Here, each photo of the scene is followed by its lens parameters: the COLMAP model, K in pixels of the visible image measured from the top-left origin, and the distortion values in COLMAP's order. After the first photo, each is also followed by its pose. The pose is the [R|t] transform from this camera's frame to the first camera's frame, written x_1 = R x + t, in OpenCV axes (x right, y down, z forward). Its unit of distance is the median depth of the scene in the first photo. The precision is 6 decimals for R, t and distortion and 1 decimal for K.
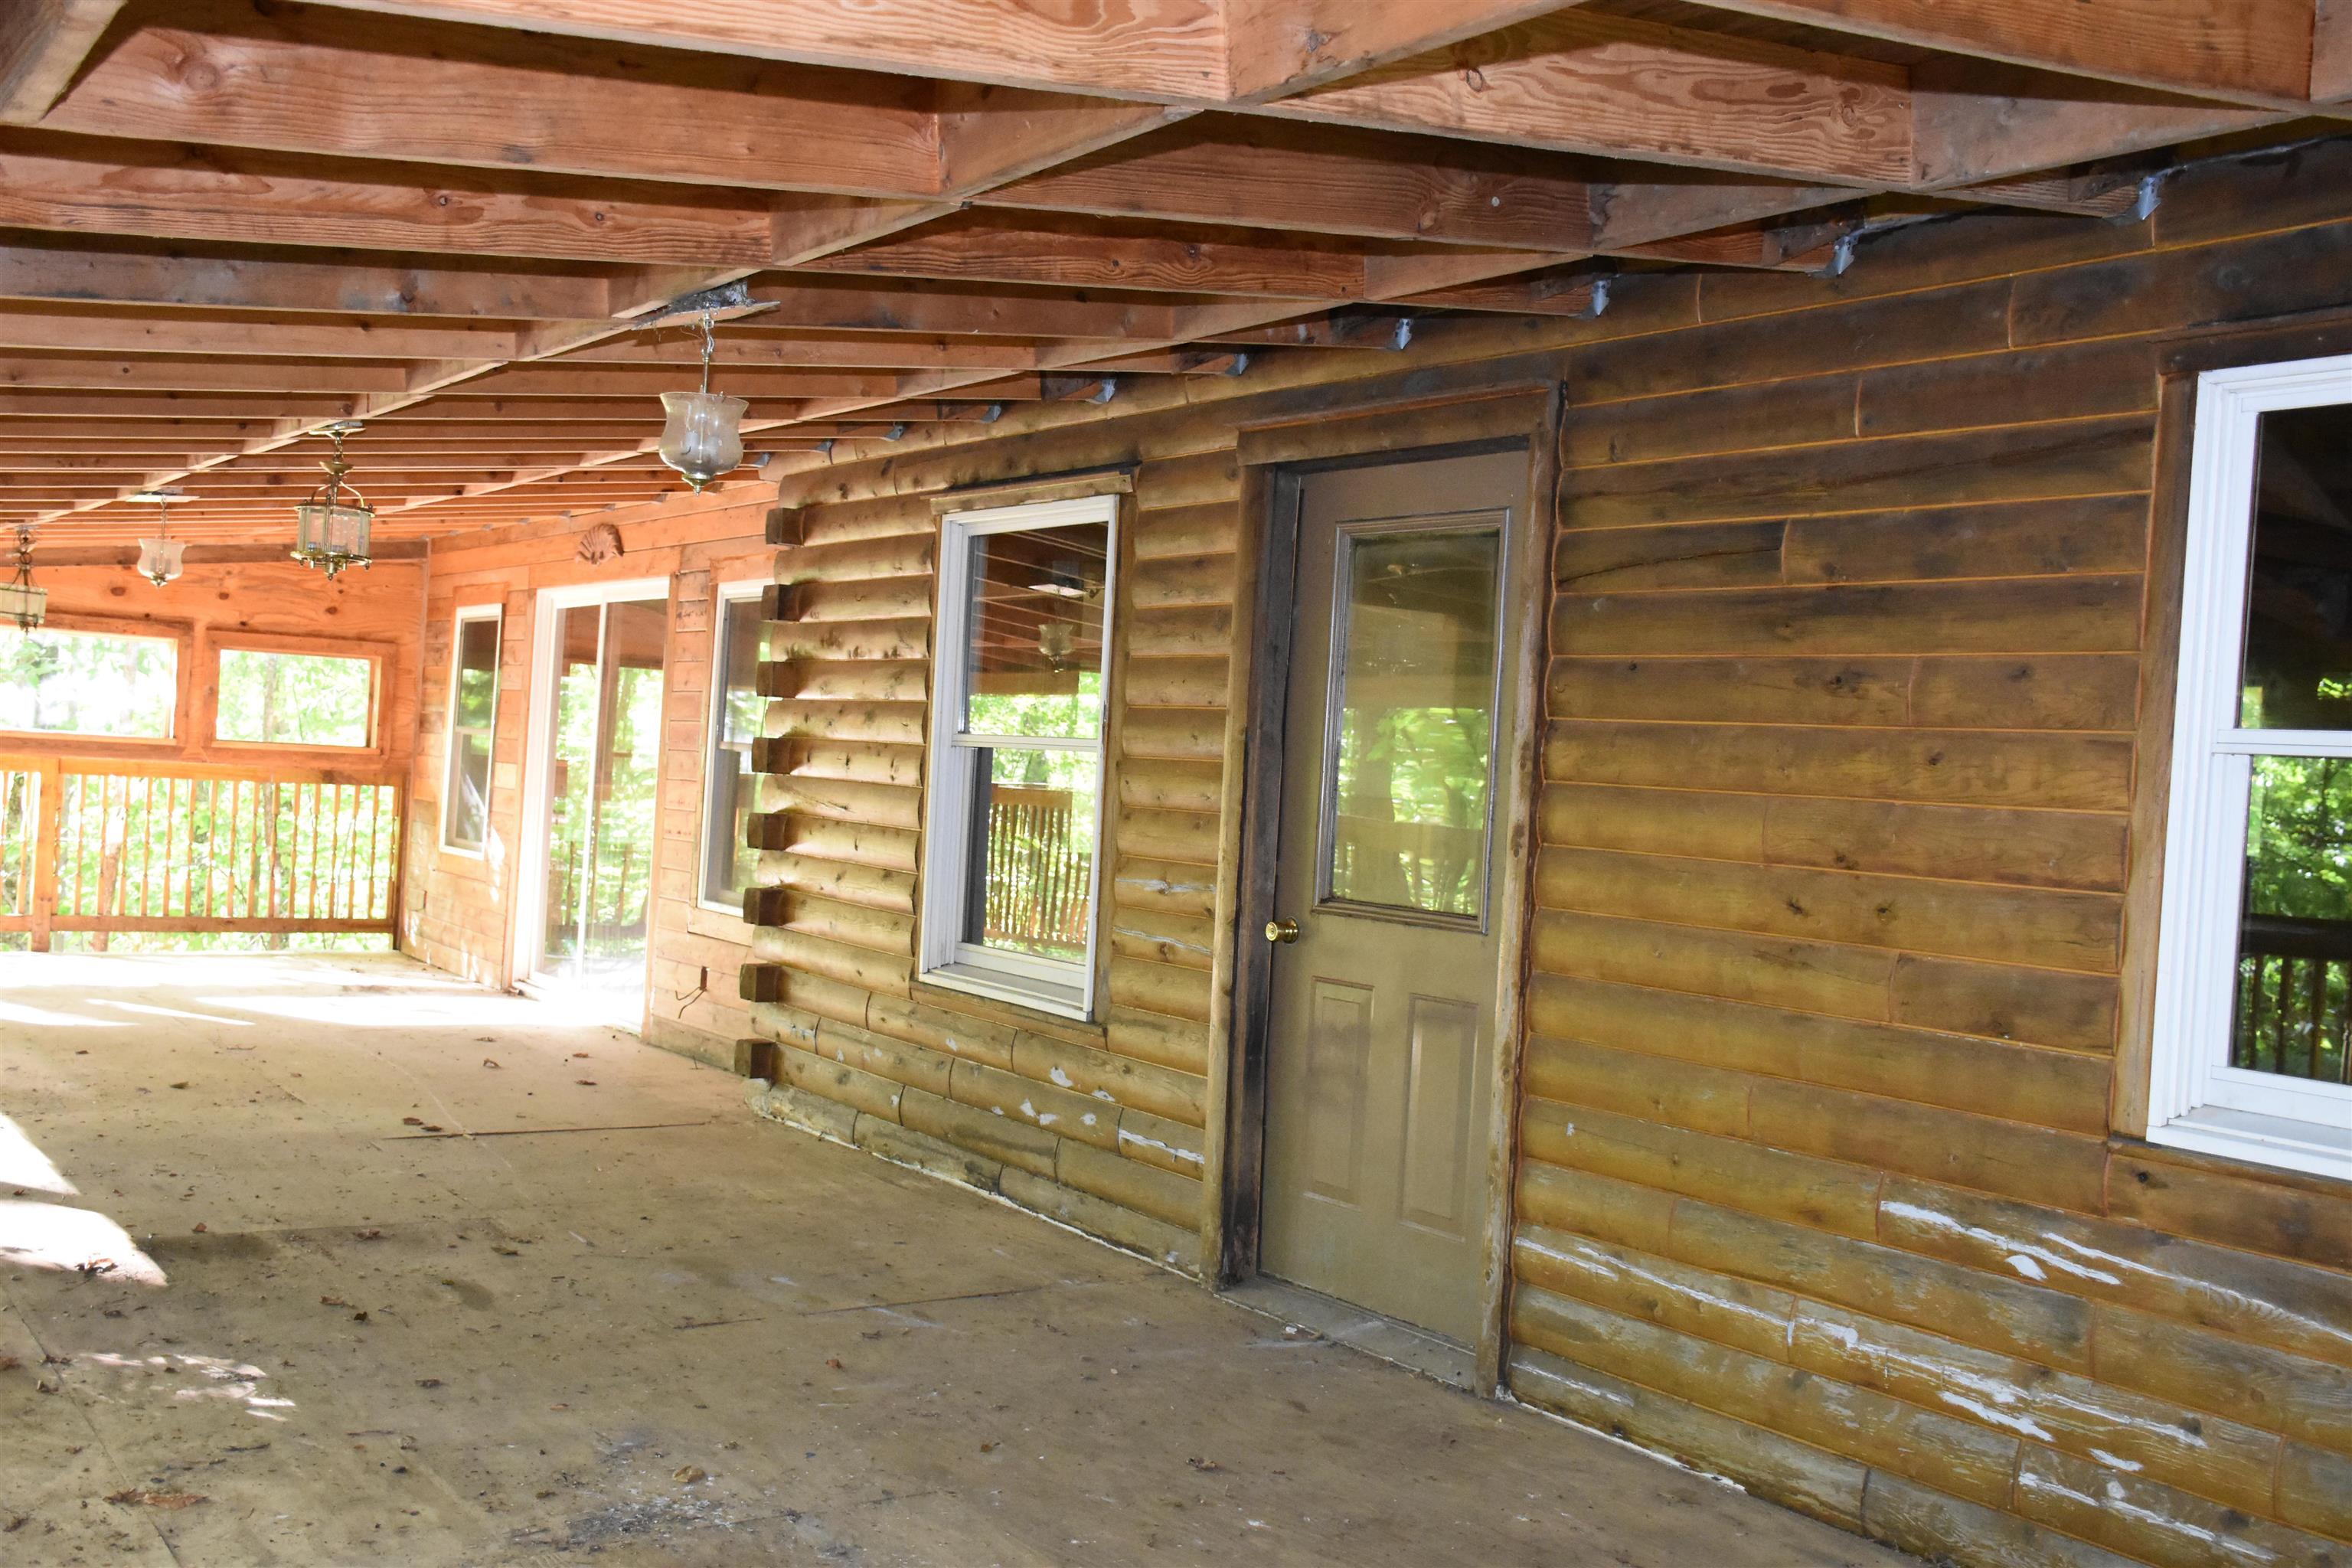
lens RADIAL K [[2170.5, 0, 1176.0], [0, 2170.5, 784.0], [0, 0, 1]] dist [-0.044264, 0.014141]
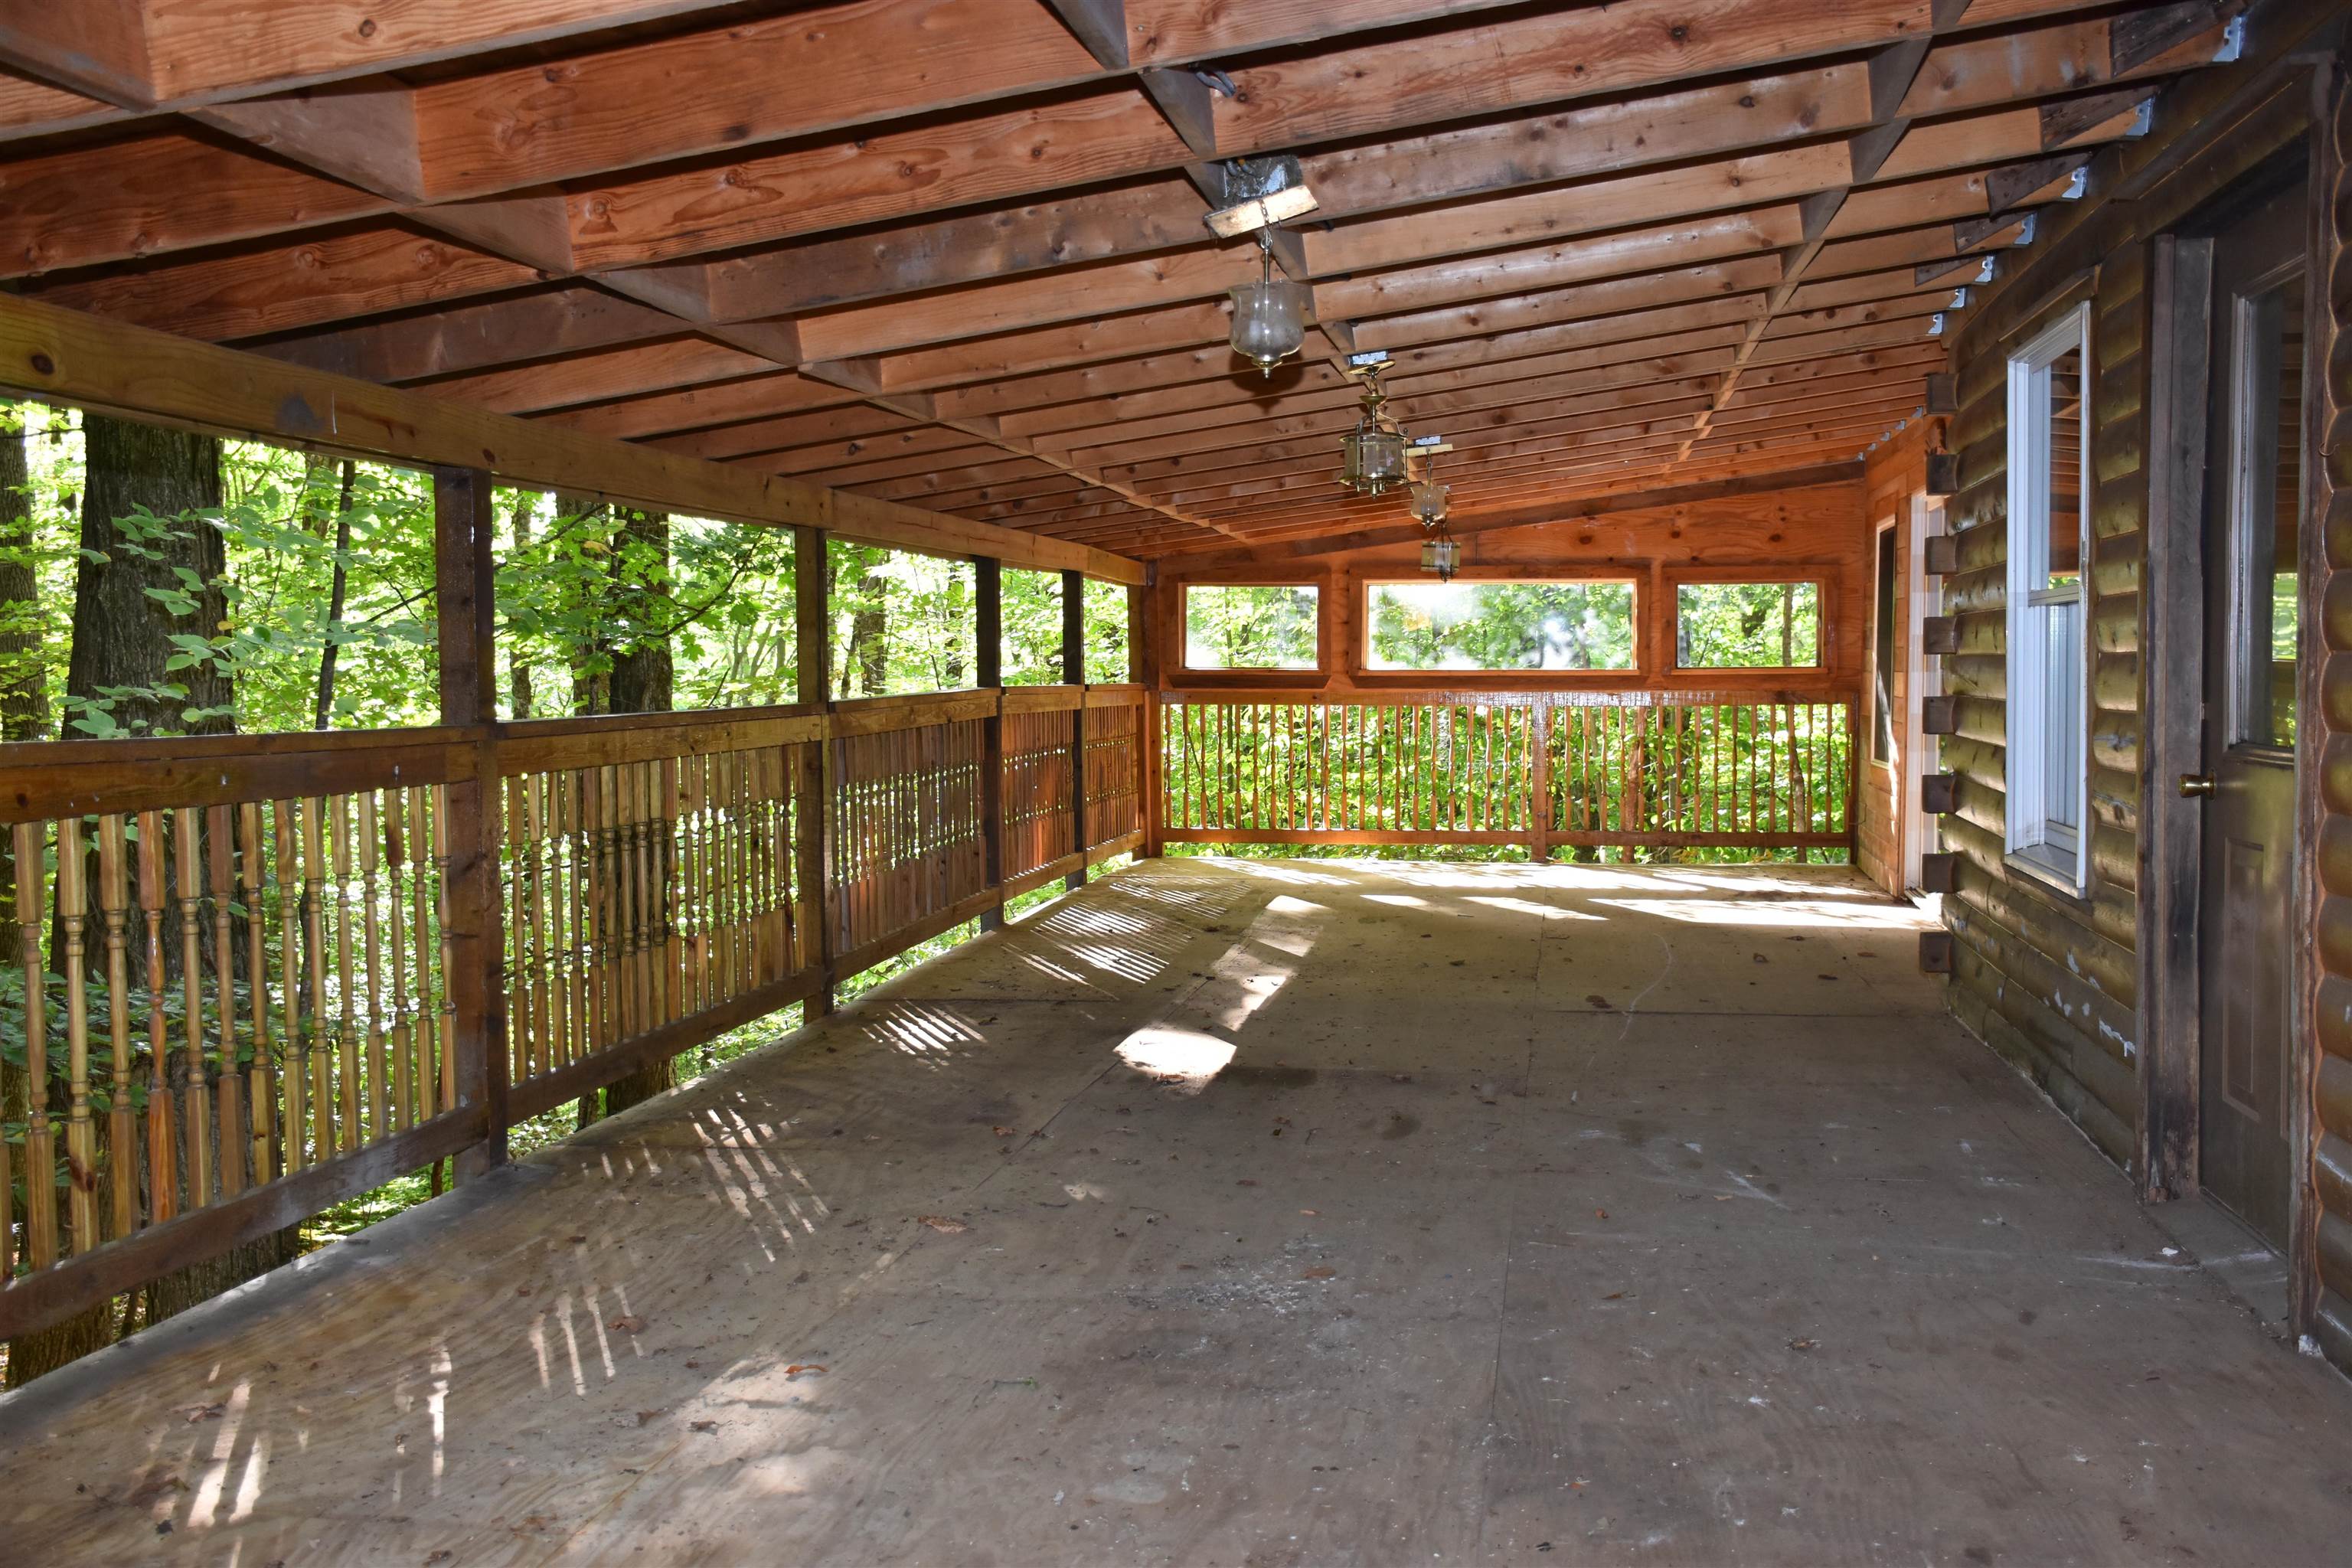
lens RADIAL K [[2170.5, 0, 1176.0], [0, 2170.5, 784.0], [0, 0, 1]] dist [-0.044264, 0.014141]
pose [[0.704198, -0.024410, -0.709584, 0.150103], [0.042509, 0.999065, 0.007819, 0.018609], [0.708730, -0.035670, 0.704577, 0.055964]]
